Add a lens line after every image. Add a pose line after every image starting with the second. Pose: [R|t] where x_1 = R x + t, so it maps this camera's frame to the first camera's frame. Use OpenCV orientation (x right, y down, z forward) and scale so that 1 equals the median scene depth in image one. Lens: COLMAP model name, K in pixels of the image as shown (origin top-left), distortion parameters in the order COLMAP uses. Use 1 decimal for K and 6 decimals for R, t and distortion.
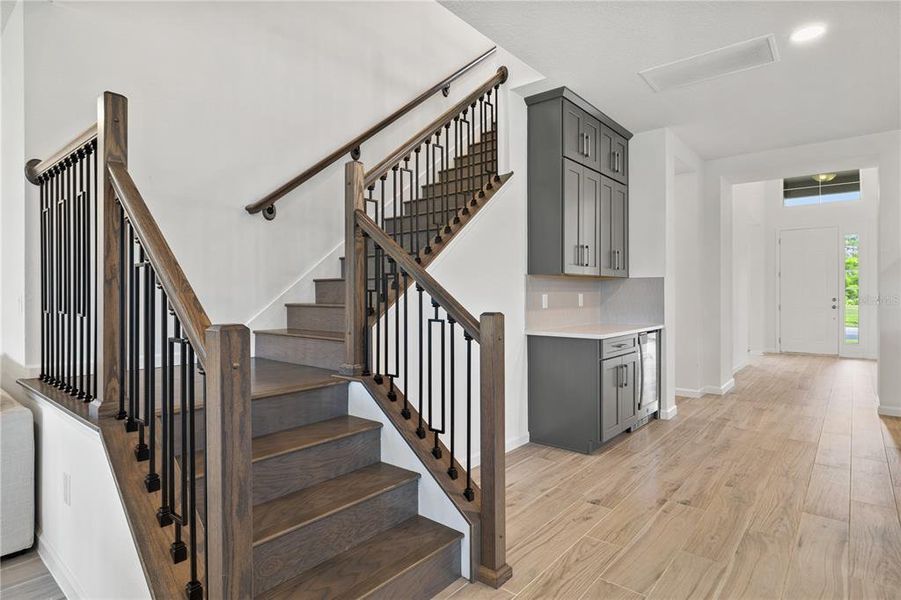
lens RADIAL K [[512.9, 0, 448.2], [0, 512.9, 295.6], [0, 0, 1]] dist [0.001672, -0.000515]
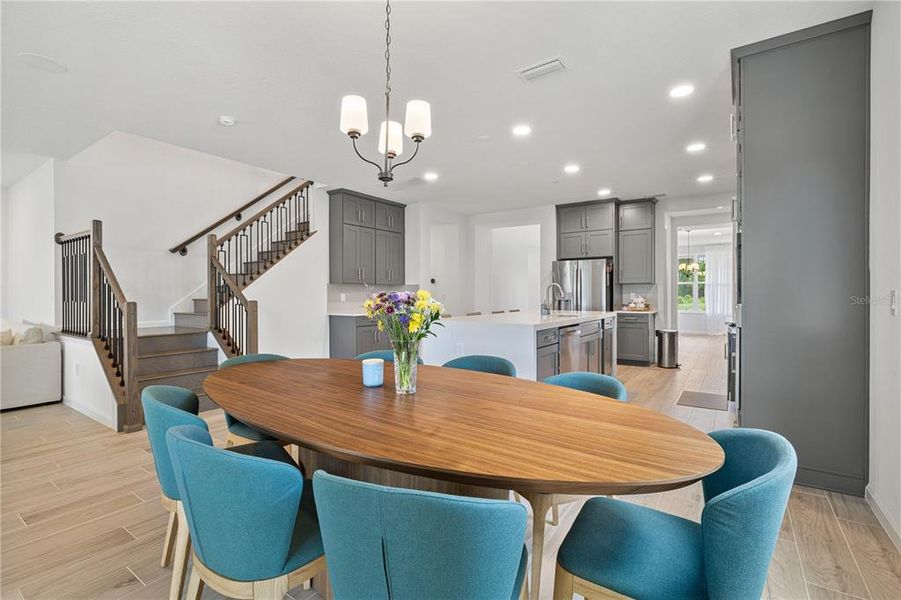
lens RADIAL K [[440.9, 0, 449.8], [0, 440.9, 296.1], [0, 0, 1]] dist [-0.003845, -0.001125]
pose [[0.995550, -0.000788, 0.094230, 0.709248], [0.000710, 0.999999, 0.000861, 0.006960], [-0.094231, -0.000791, 0.995550, -1.069908]]
